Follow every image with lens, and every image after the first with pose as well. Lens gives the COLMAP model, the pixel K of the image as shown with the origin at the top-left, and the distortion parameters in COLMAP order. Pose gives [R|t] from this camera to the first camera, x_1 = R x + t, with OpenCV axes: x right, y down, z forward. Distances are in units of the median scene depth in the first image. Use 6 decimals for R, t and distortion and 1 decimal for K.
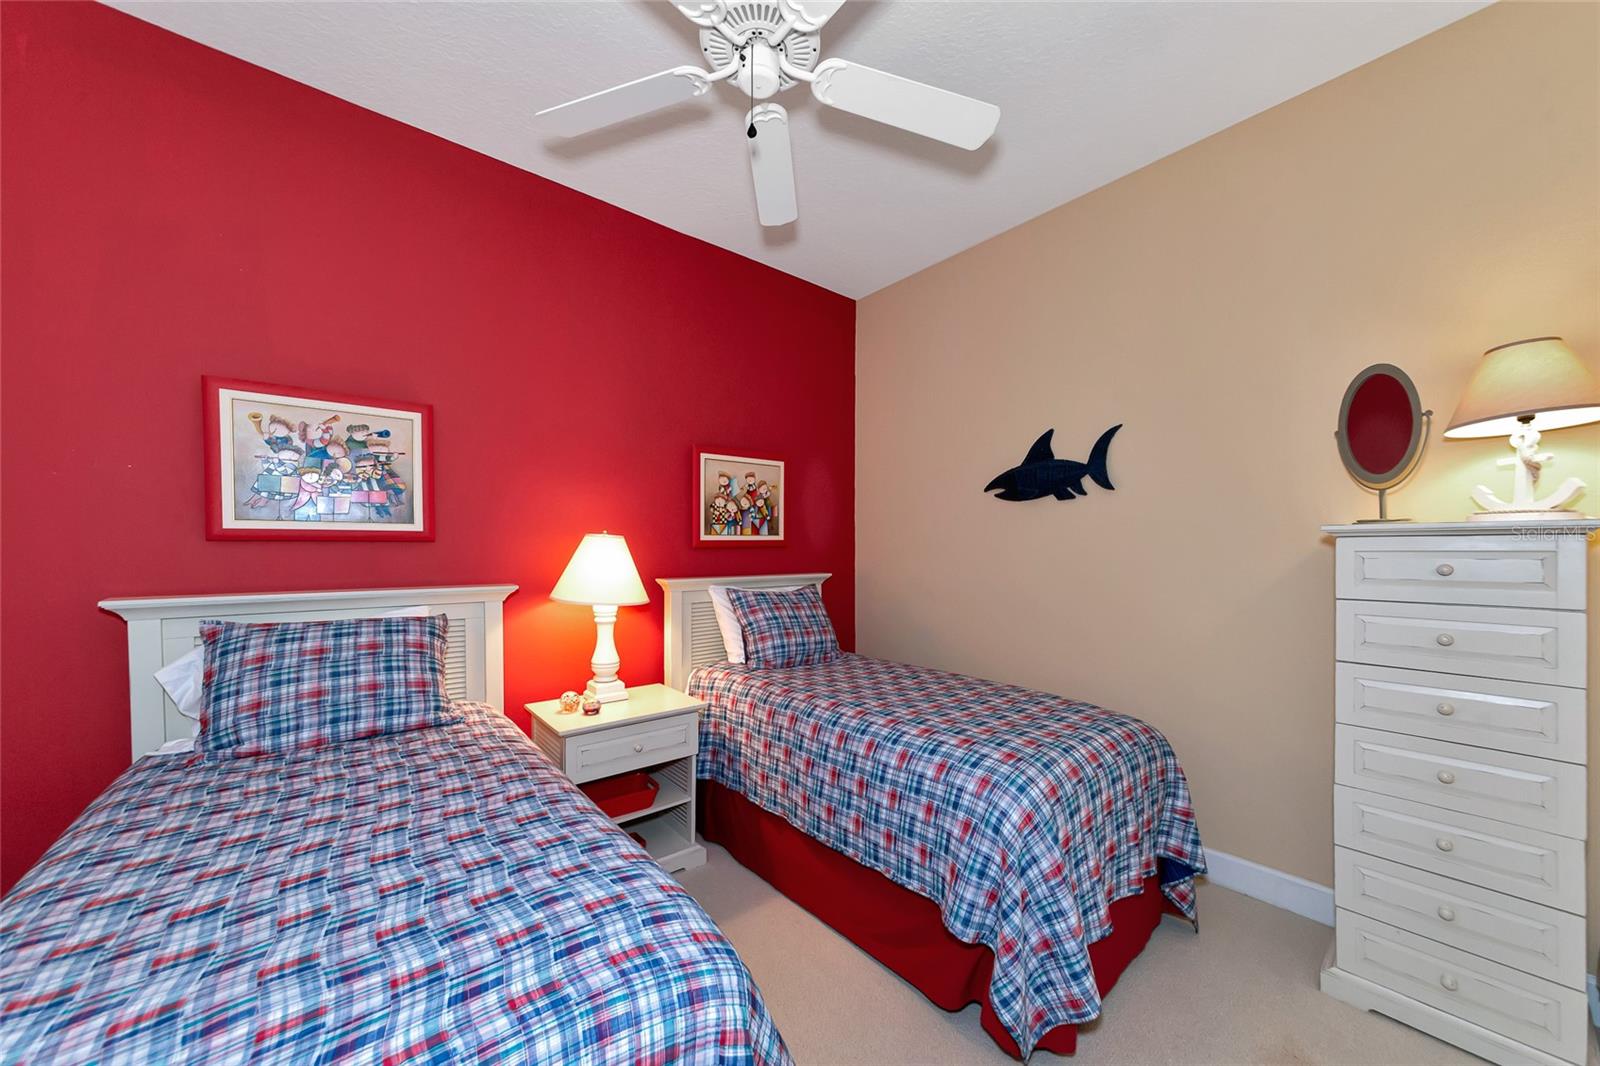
lens RADIAL K [[570.3, 0, 805.2], [0, 570.3, 571.8], [0, 0, 1]] dist [0.000437, -0.000161]
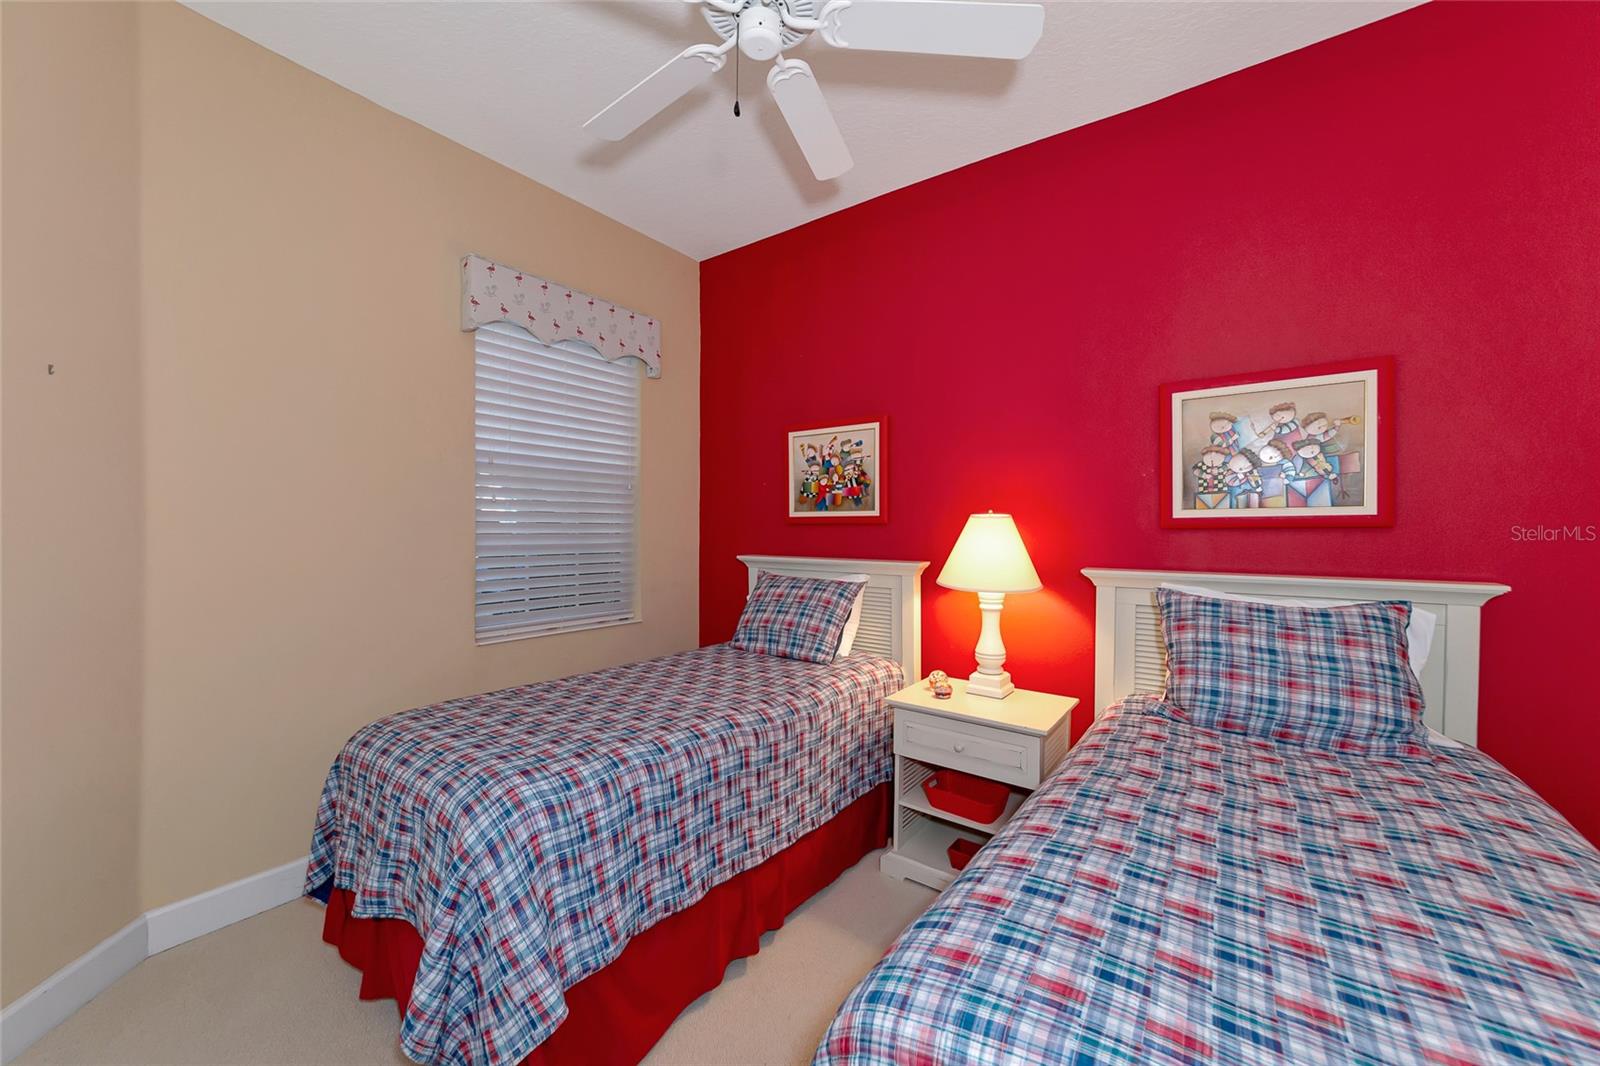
lens RADIAL K [[585.9, 0, 799.6], [0, 585.9, 556.1], [0, 0, 1]] dist [-0.024168, 0.007633]
pose [[0.236777, 0.043609, -0.970585, 0.482707], [-0.042076, 0.998515, 0.034599, -0.016897], [0.970652, 0.032646, 0.238260, 0.464234]]
